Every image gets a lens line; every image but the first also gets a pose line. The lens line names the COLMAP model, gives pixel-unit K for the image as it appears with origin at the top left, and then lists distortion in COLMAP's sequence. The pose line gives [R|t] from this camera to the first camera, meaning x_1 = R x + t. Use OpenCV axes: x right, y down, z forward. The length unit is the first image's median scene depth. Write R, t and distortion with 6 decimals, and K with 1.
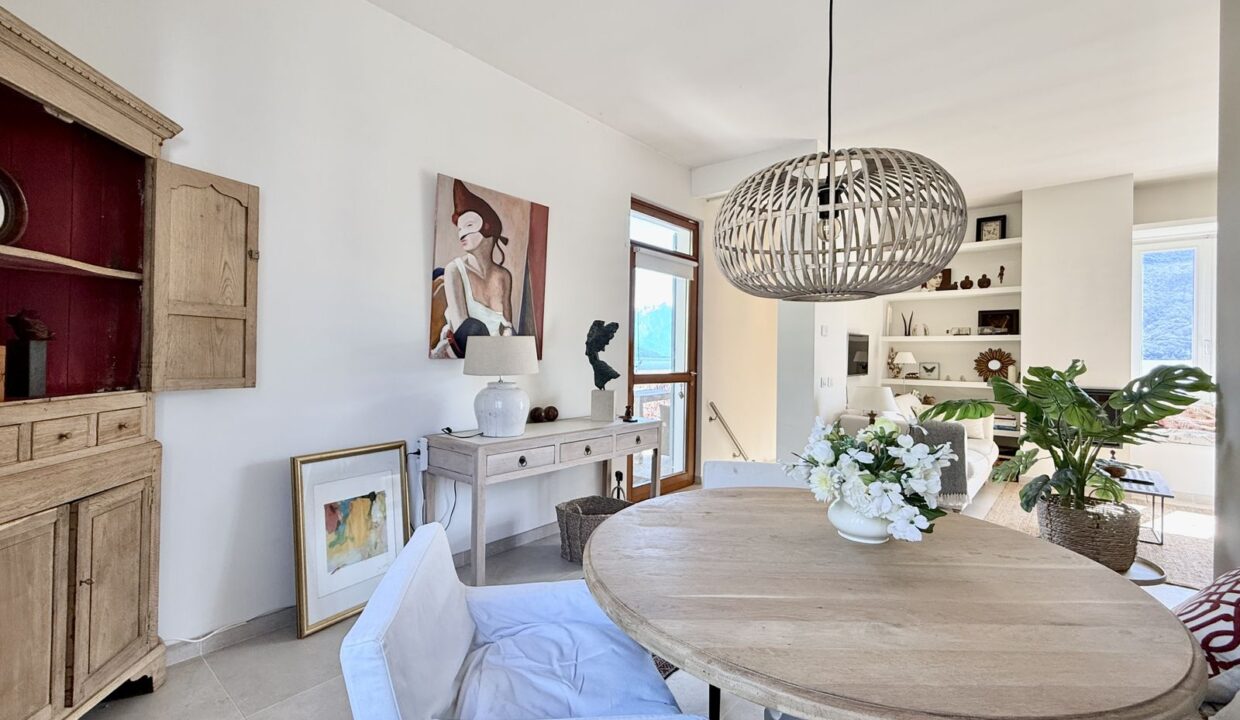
lens RADIAL K [[506.3, 0, 620.7], [0, 506.3, 353.9], [0, 0, 1]] dist [-0.001442, 0.000076]
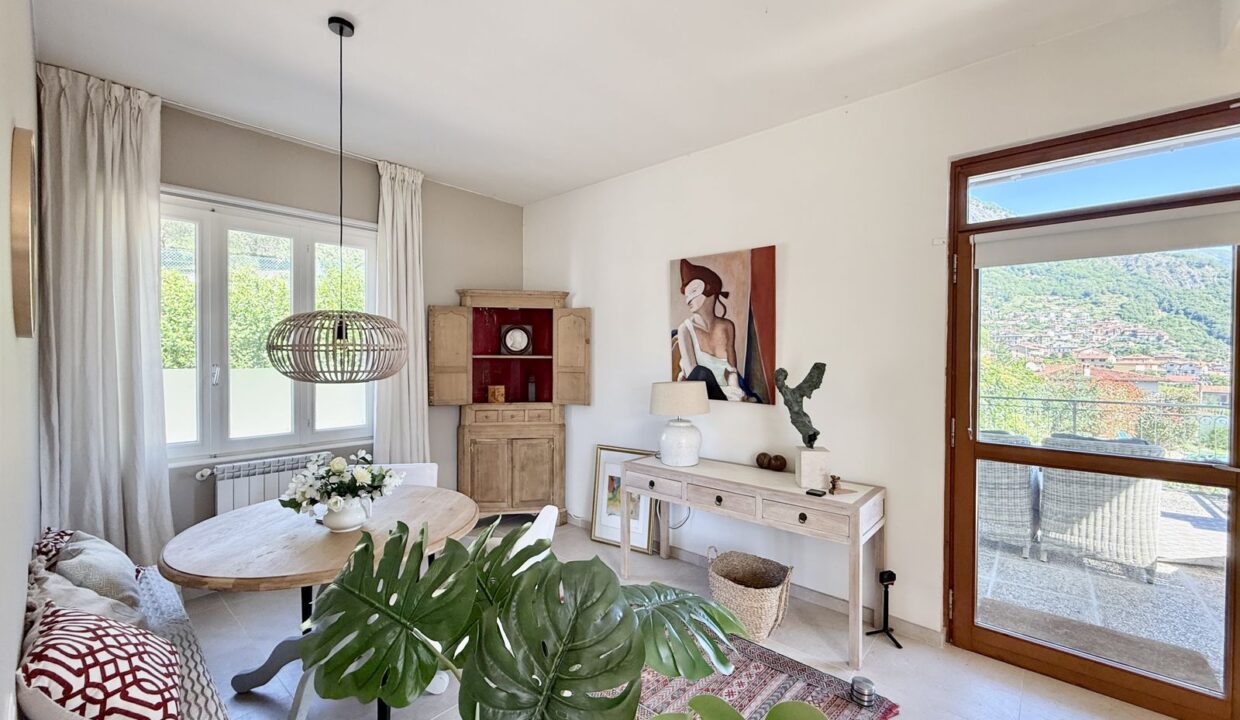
lens RADIAL K [[500.3, 0, 620.6], [0, 500.3, 363.4], [0, 0, 1]] dist [-0.000962, -0.000097]
pose [[-0.004646, 0.003201, -0.999984, 0.919751], [-0.003836, 0.999987, 0.003219, -0.080079], [0.999982, 0.003851, -0.004634, 0.819925]]
